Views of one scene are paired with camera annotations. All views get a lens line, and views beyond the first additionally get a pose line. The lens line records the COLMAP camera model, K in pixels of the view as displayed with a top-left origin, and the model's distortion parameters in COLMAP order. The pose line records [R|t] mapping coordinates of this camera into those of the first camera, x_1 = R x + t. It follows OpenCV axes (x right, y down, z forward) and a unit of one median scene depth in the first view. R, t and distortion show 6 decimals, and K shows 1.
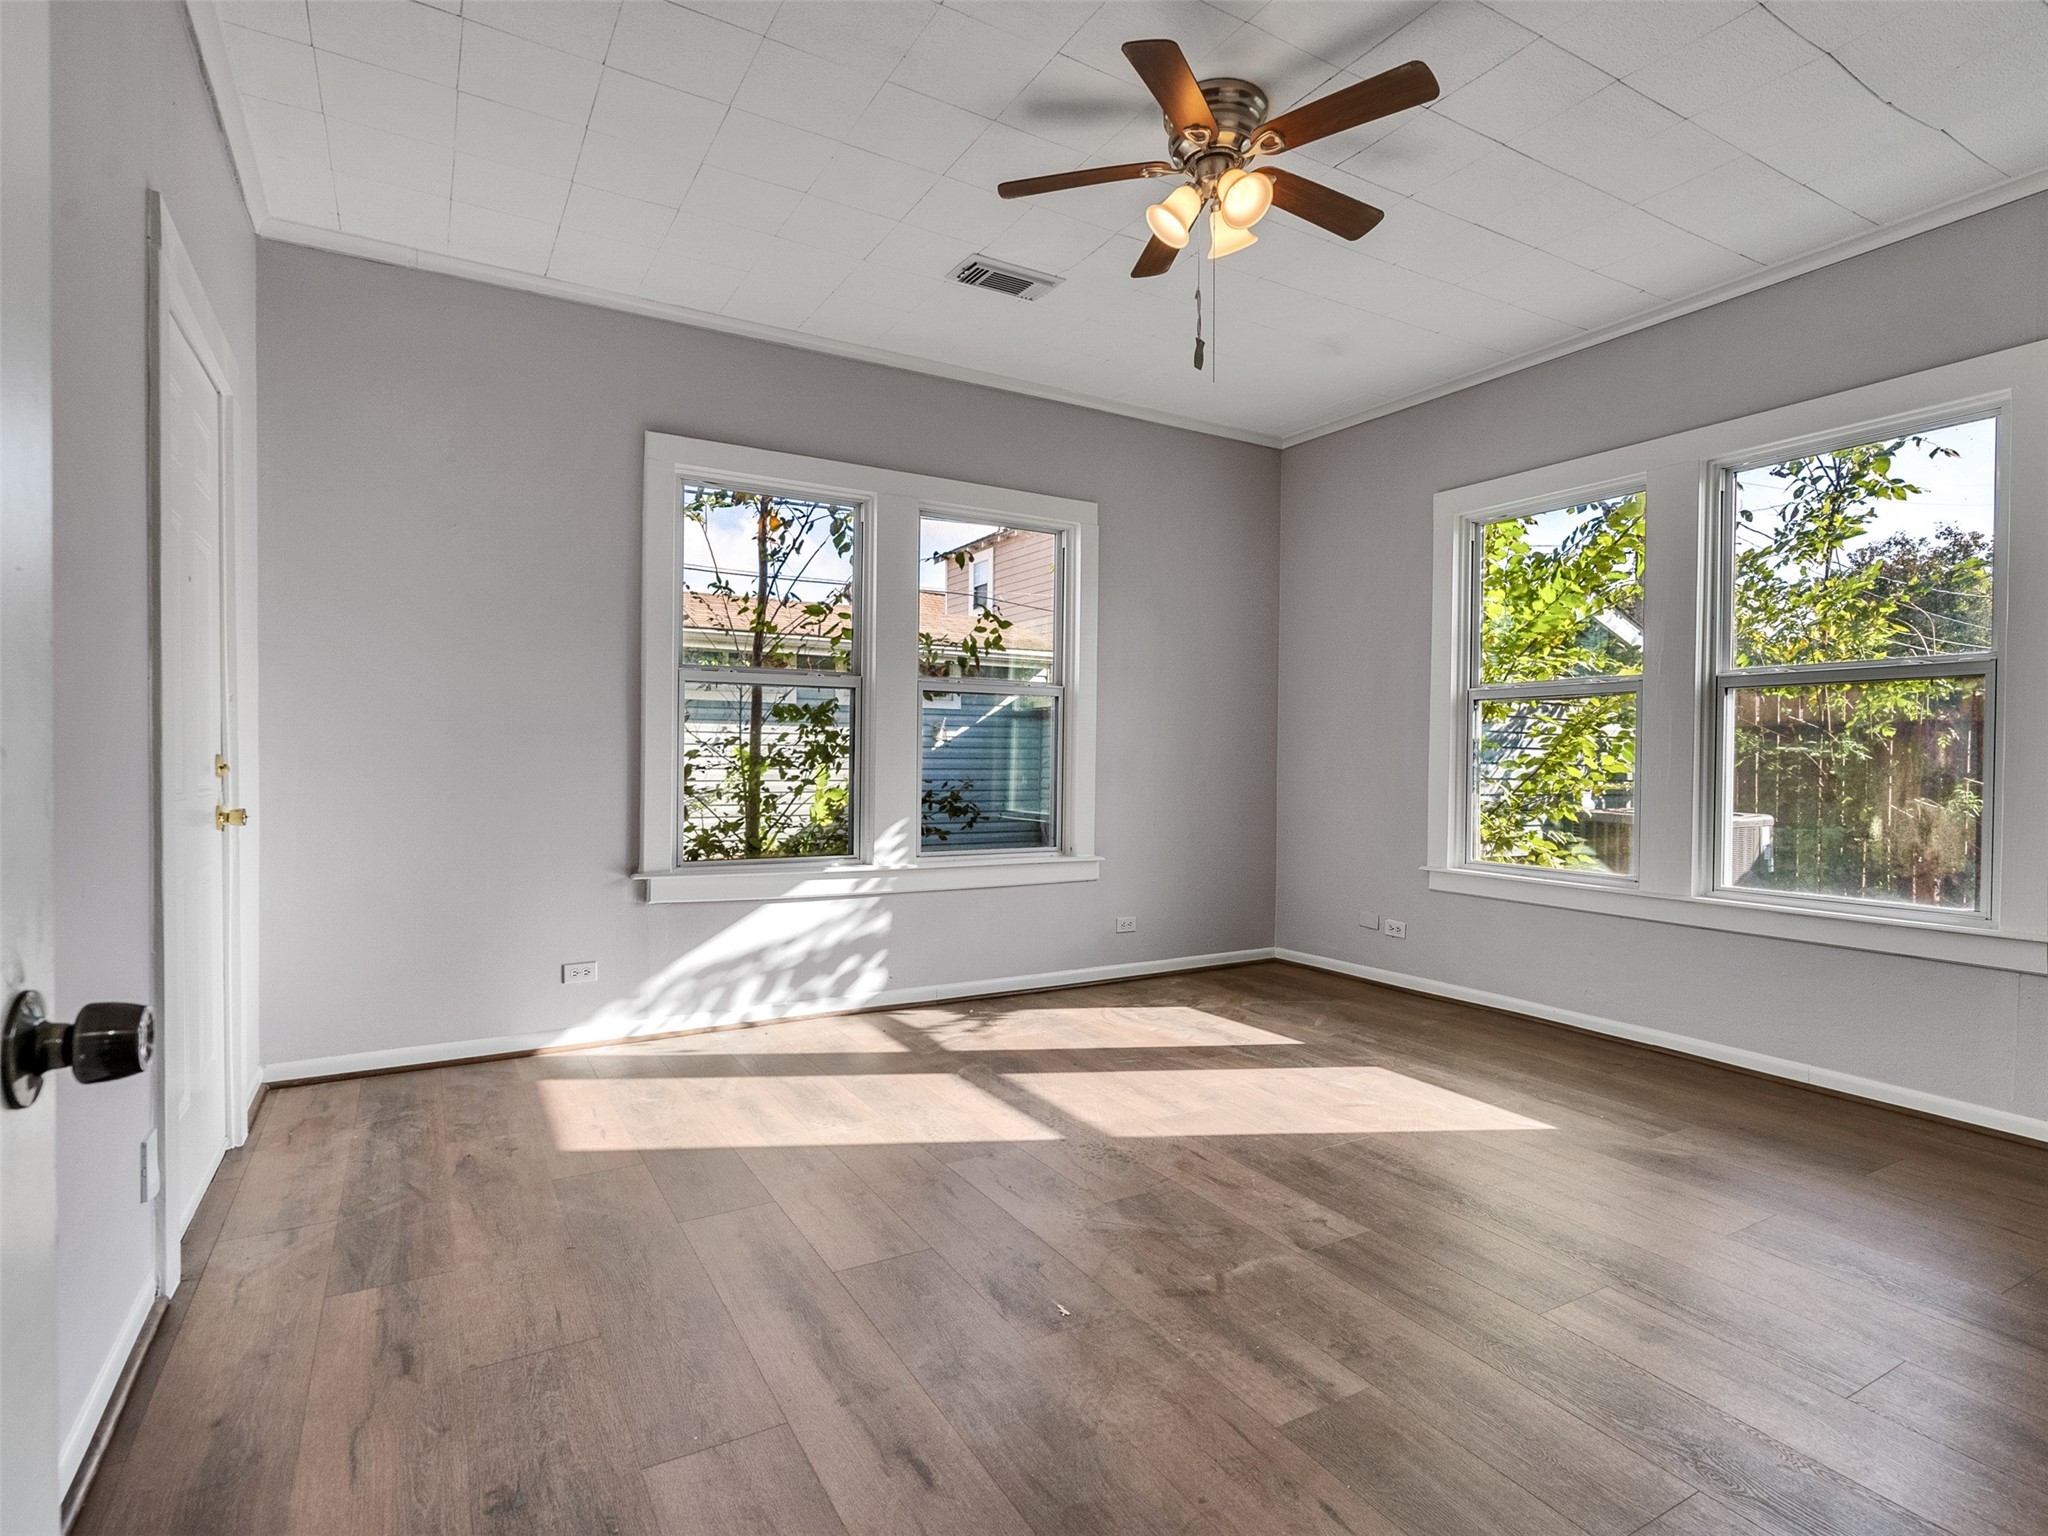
lens RADIAL K [[1039.4, 0, 1024.1], [0, 1039.4, 765.4], [0, 0, 1]] dist [-0.006054, 0.003322]
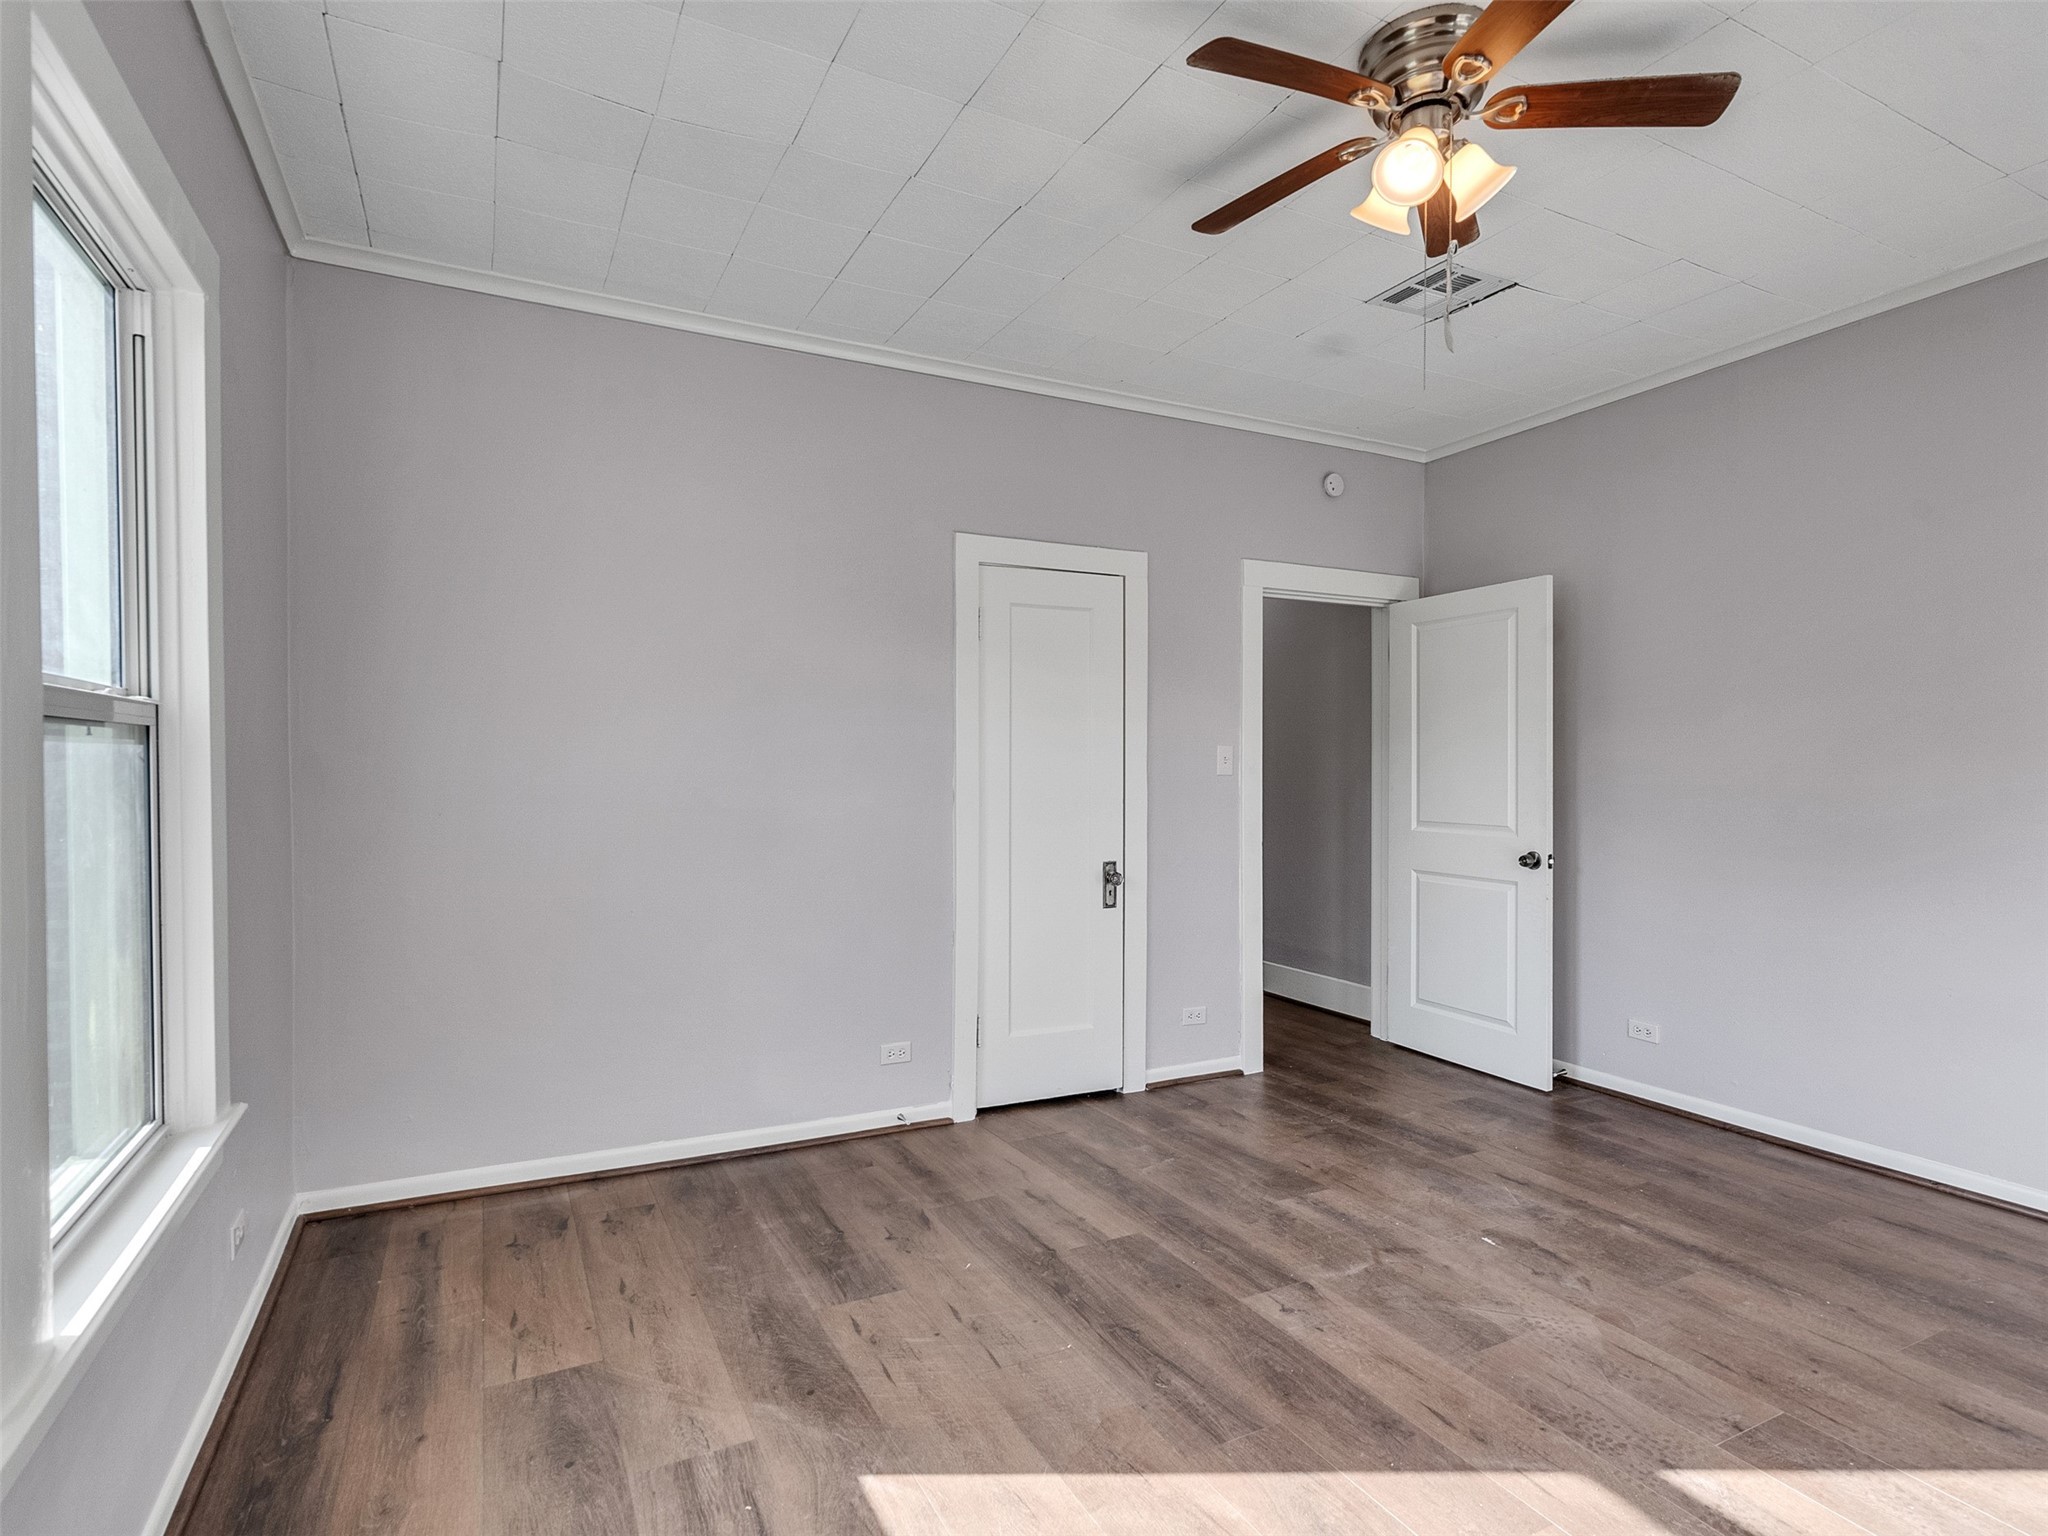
lens RADIAL K [[1039.4, 0, 1022.0], [0, 1039.4, 771.4], [0, 0, 1]] dist [-0.006054, 0.003322]
pose [[-0.998723, -0.006634, 0.050093, 0.503016], [-0.005690, 0.999804, 0.018960, -0.099754], [-0.050209, 0.018651, -0.998565, 2.040106]]
